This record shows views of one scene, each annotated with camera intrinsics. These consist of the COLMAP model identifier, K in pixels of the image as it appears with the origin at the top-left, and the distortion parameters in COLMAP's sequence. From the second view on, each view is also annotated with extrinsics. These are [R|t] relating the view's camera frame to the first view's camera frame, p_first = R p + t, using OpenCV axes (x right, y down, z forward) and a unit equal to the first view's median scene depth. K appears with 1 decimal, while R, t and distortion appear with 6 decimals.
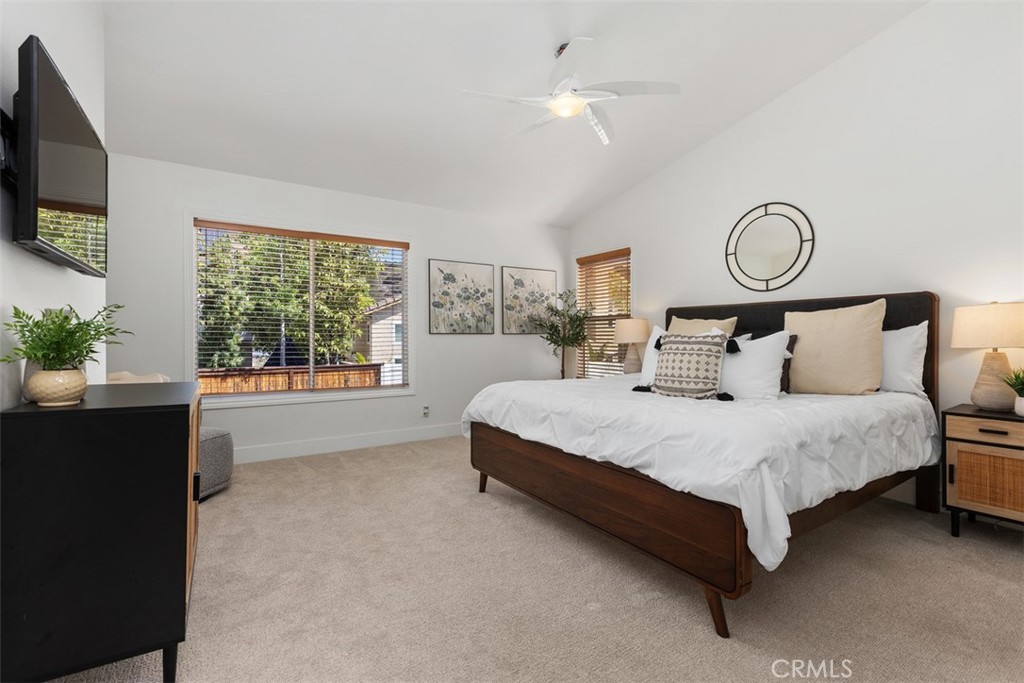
lens RADIAL K [[456.0, 0, 515.6], [0, 456.0, 340.4], [0, 0, 1]] dist [0.002076, -0.000181]
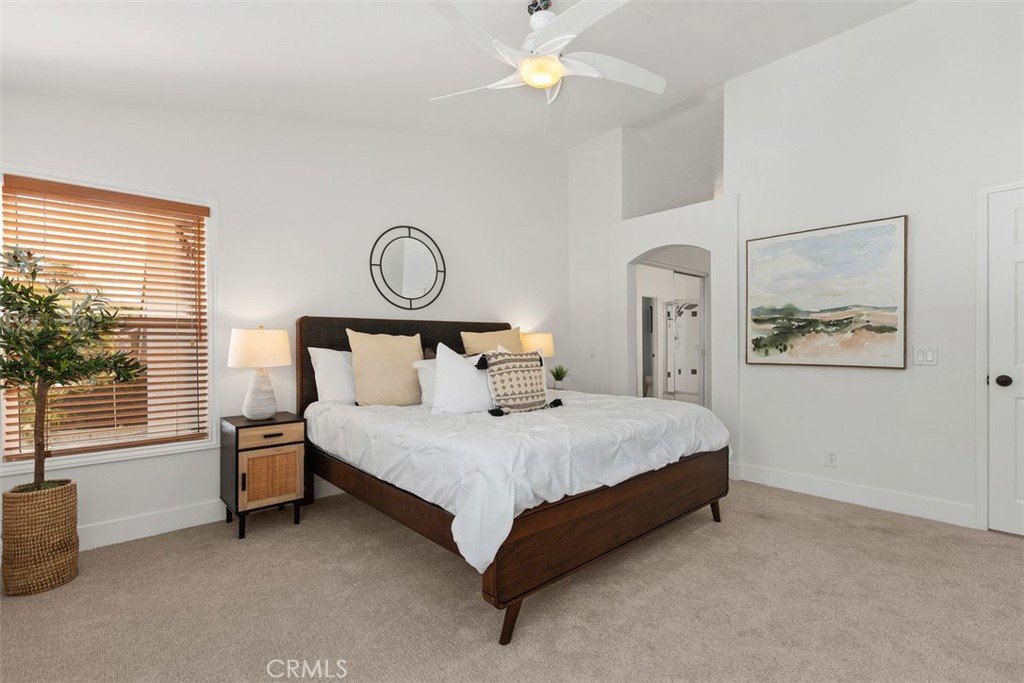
lens RADIAL K [[474.8, 0, 512.0], [0, 474.8, 341.5], [0, 0, 1]] dist [0.000354, -0.000045]
pose [[-0.156246, 0.005157, 0.987705, -0.614234], [0.011308, 0.999930, -0.003432, -0.030337], [-0.987653, 0.010633, -0.156293, 1.019362]]
